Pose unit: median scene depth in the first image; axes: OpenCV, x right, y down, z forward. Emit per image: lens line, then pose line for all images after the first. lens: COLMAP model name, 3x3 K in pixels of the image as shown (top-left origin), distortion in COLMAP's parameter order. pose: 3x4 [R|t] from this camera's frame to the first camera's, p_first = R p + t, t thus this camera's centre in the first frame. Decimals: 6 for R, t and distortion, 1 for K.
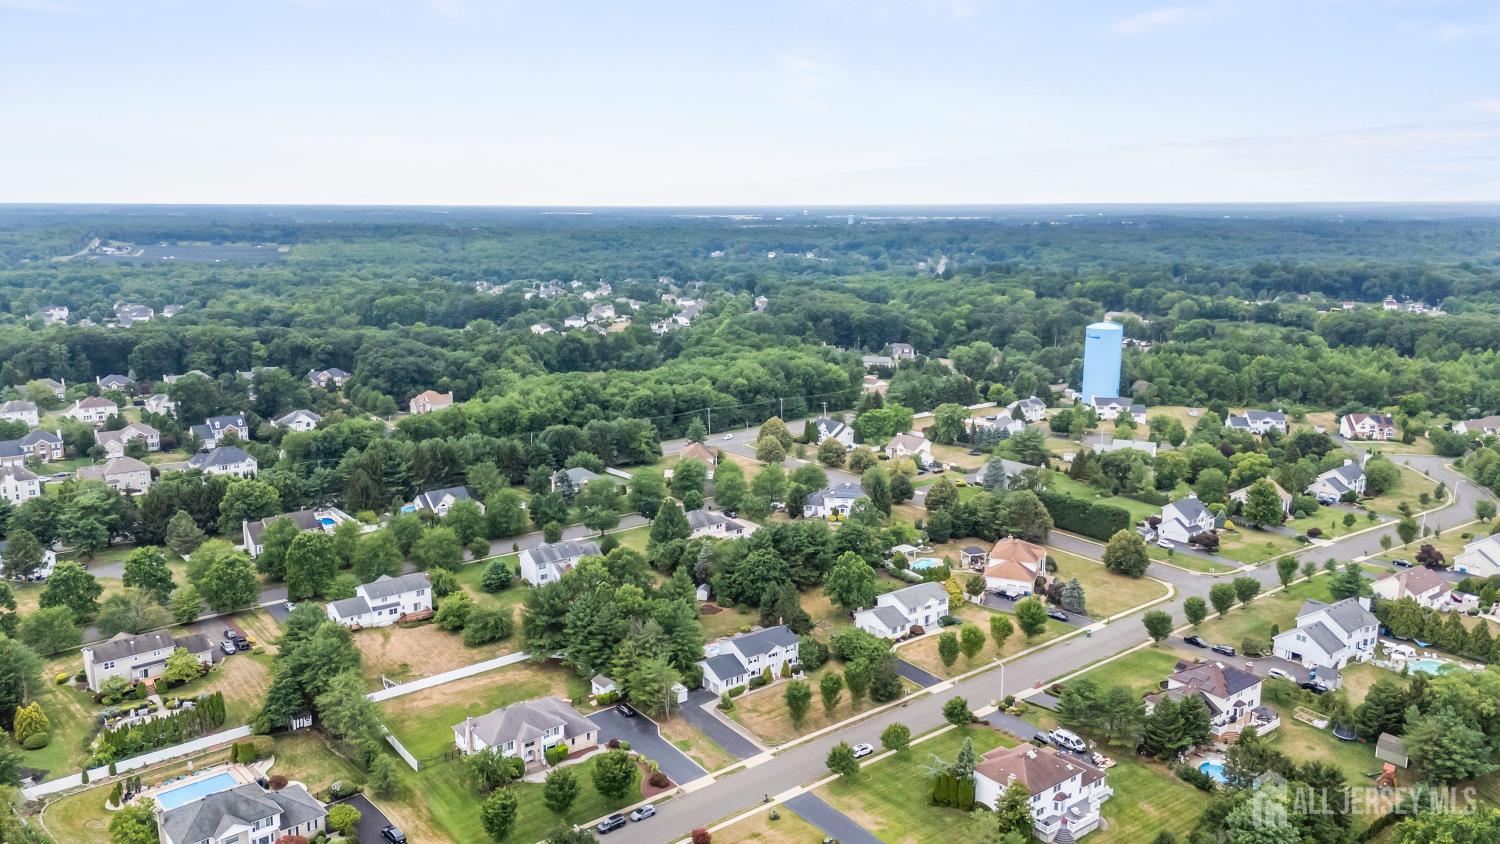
lens RADIAL K [[1113.6, 0, 747.9], [0, 1113.6, 418.7], [0, 0, 1]] dist [0.113413, -0.140032]
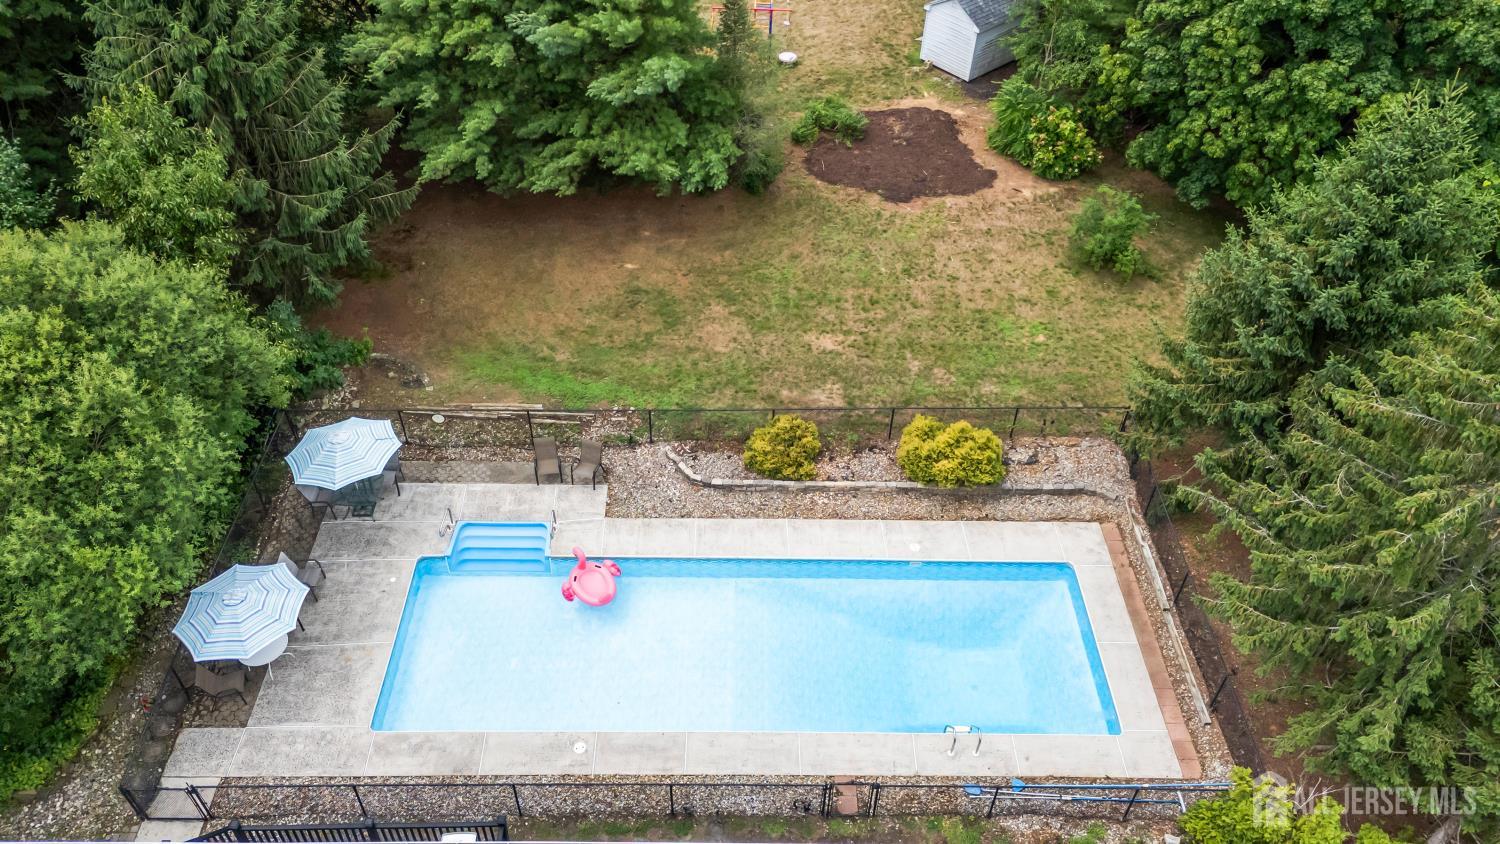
lens RADIAL K [[1099.2, 0, 749.0], [0, 1099.2, 422.3], [0, 0, 1]] dist [0.090389, -0.096496]
pose [[0.792666, 0.426478, -0.435657, 0.028060], [-0.134358, 0.819228, 0.557507, 0.125433], [0.594666, -0.383383, 0.706675, 0.897611]]
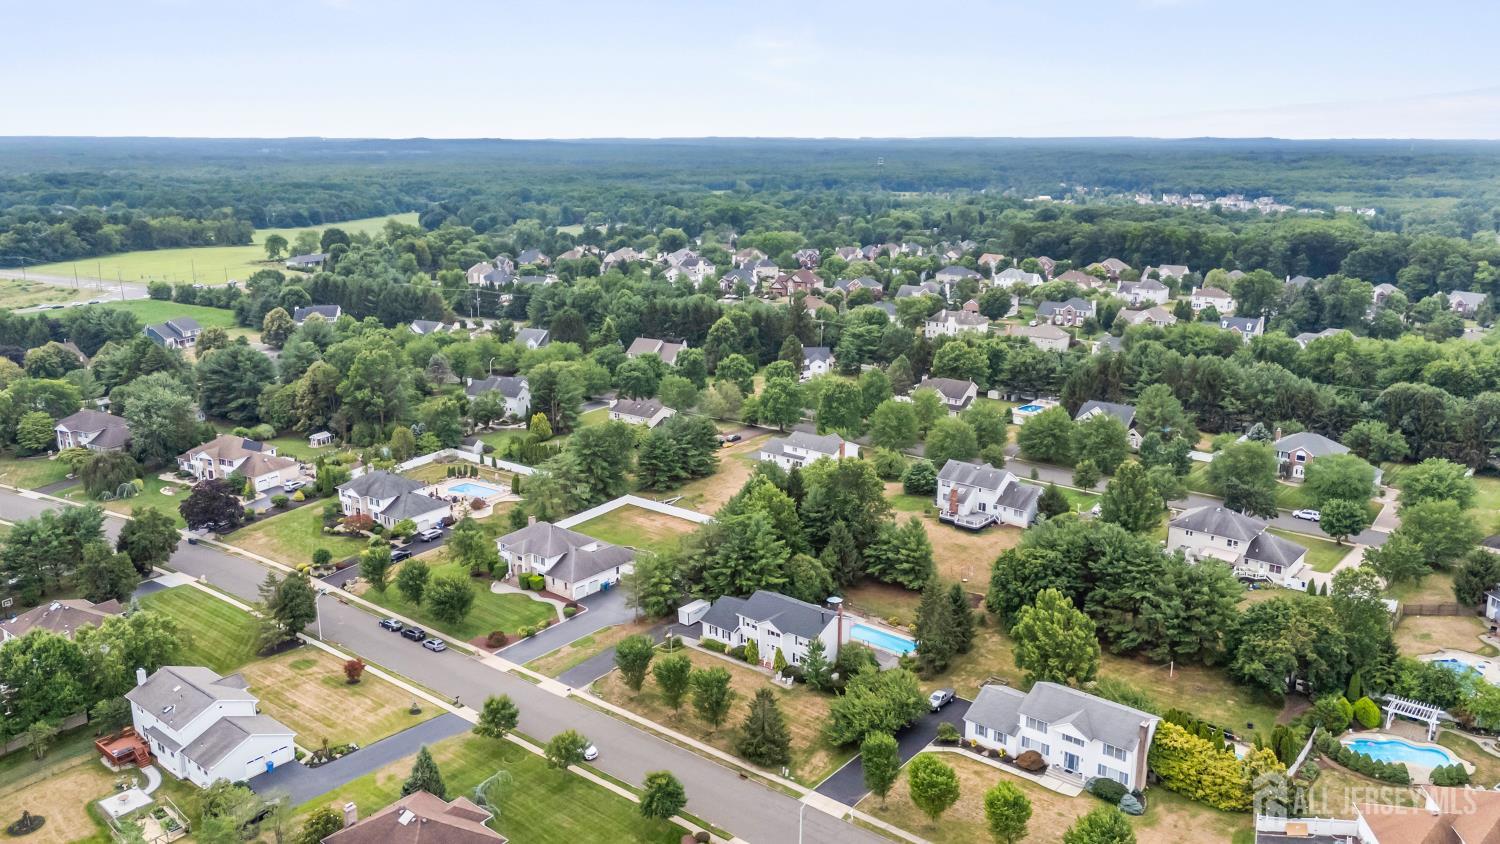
lens RADIAL K [[1124.2, 0, 750.0], [0, 1124.2, 422.0], [0, 0, 1]] dist [0.108724, -0.124658]
pose [[0.220102, 0.234921, -0.946767, 0.587641], [-0.186754, 0.962763, 0.195474, -0.047309], [0.957433, 0.133788, 0.255778, 0.699317]]
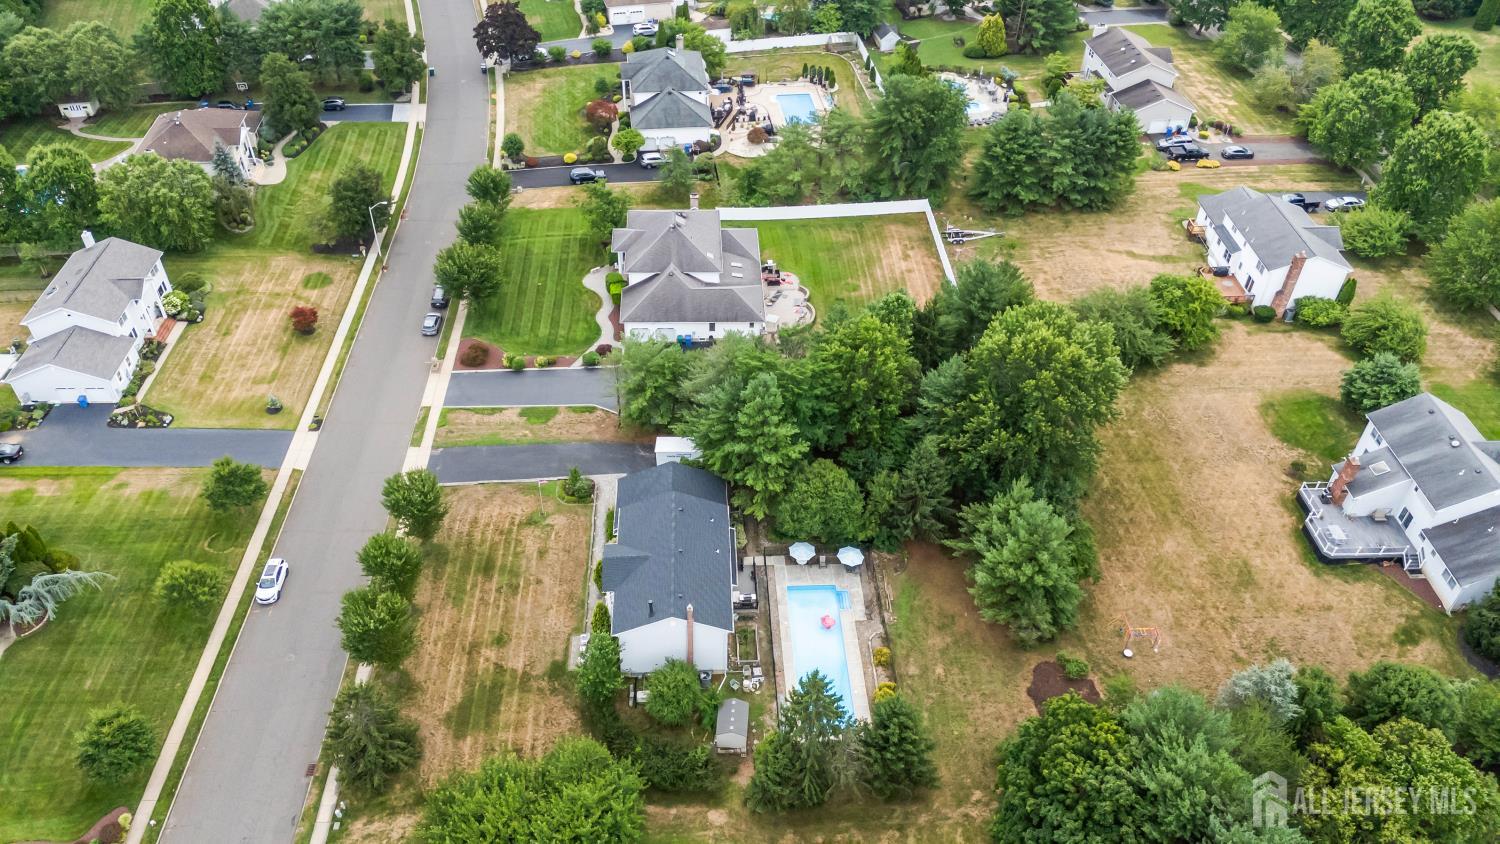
lens RADIAL K [[1113.6, 0, 747.9], [0, 1113.6, 418.7], [0, 0, 1]] dist [0.113413, -0.140032]
pose [[-0.574325, 0.521301, -0.631187, 0.207051], [-0.178771, 0.672553, 0.718132, -0.128883], [0.798869, 0.525278, -0.293071, 1.008446]]
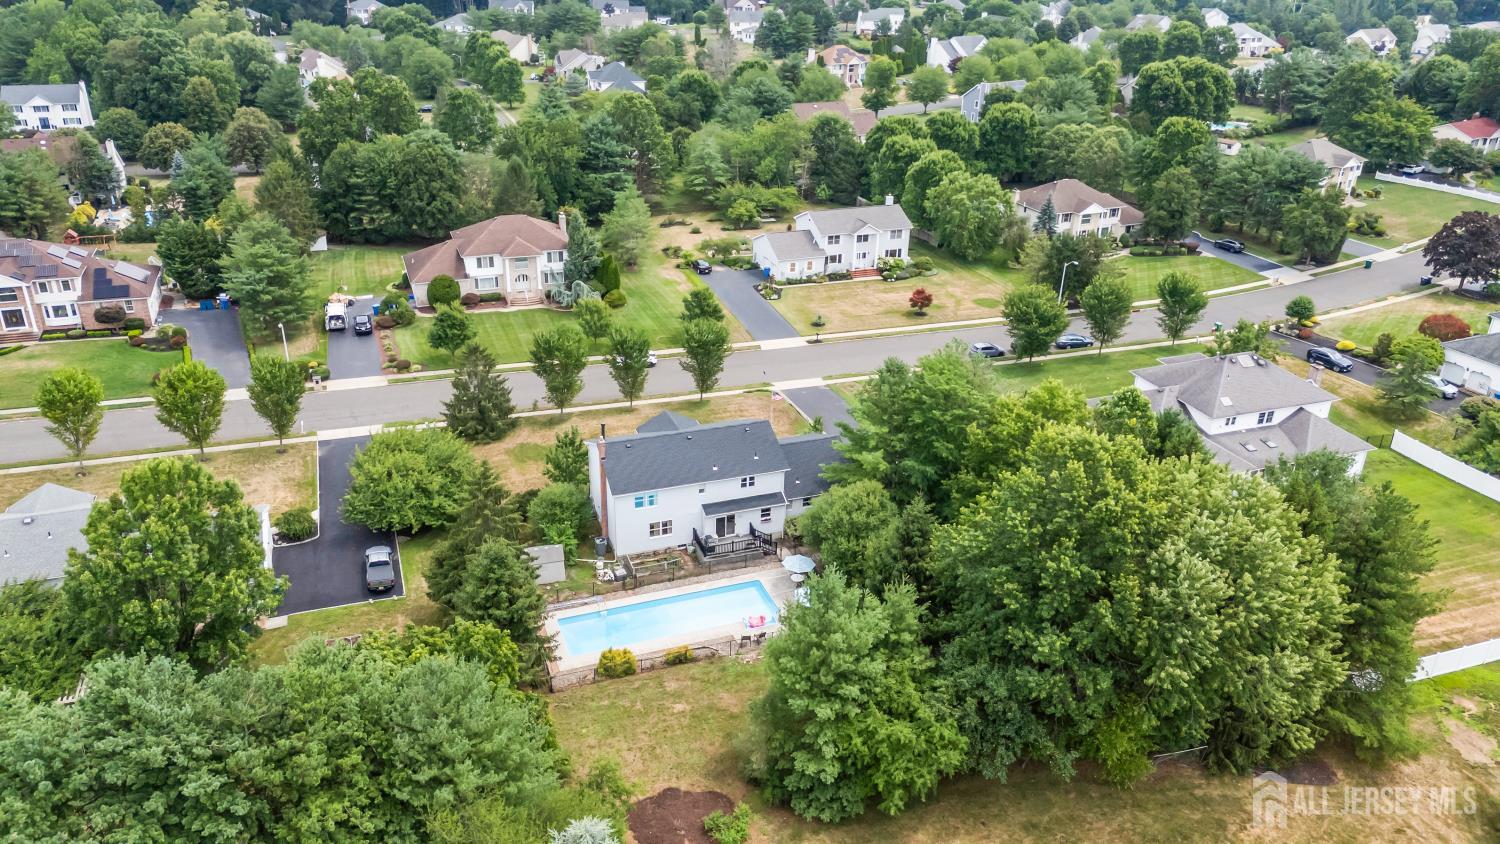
lens RADIAL K [[1091.3, 0, 750.4], [0, 1091.3, 431.7], [0, 0, 1]] dist [0.097711, -0.102189]
pose [[-0.953895, -0.153128, 0.258140, -0.098204], [0.031808, 0.803644, 0.594260, -0.028527], [-0.298450, 0.575073, -0.761721, 1.154931]]
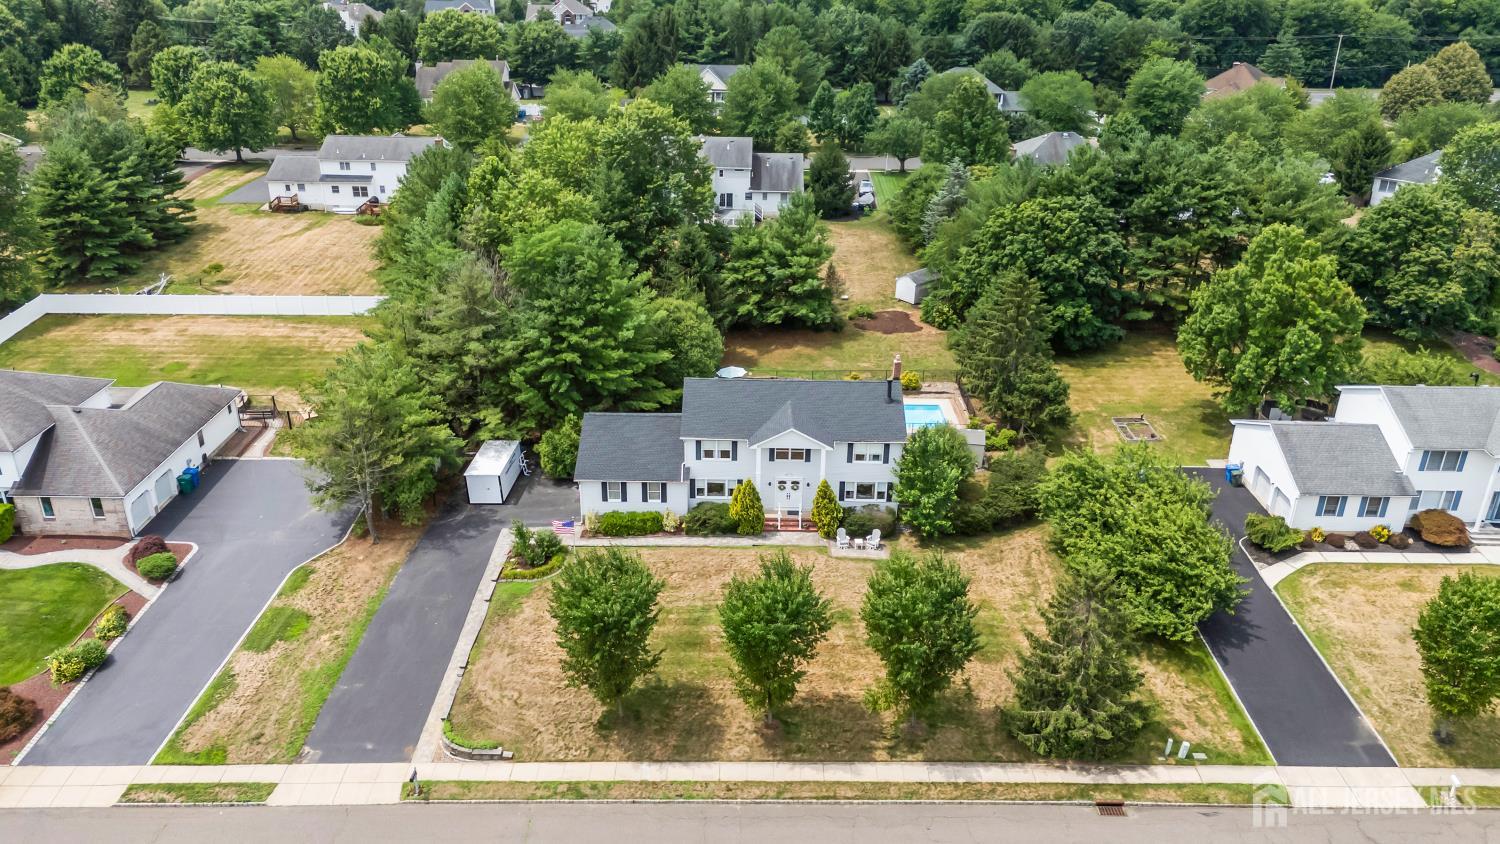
lens RADIAL K [[1099.2, 0, 749.0], [0, 1099.2, 422.3], [0, 0, 1]] dist [0.090389, -0.096496]
pose [[0.786890, 0.261002, -0.559180, 0.161932], [-0.127470, 0.955357, 0.266542, 0.109003], [0.603784, -0.138461, 0.785031, 0.670785]]
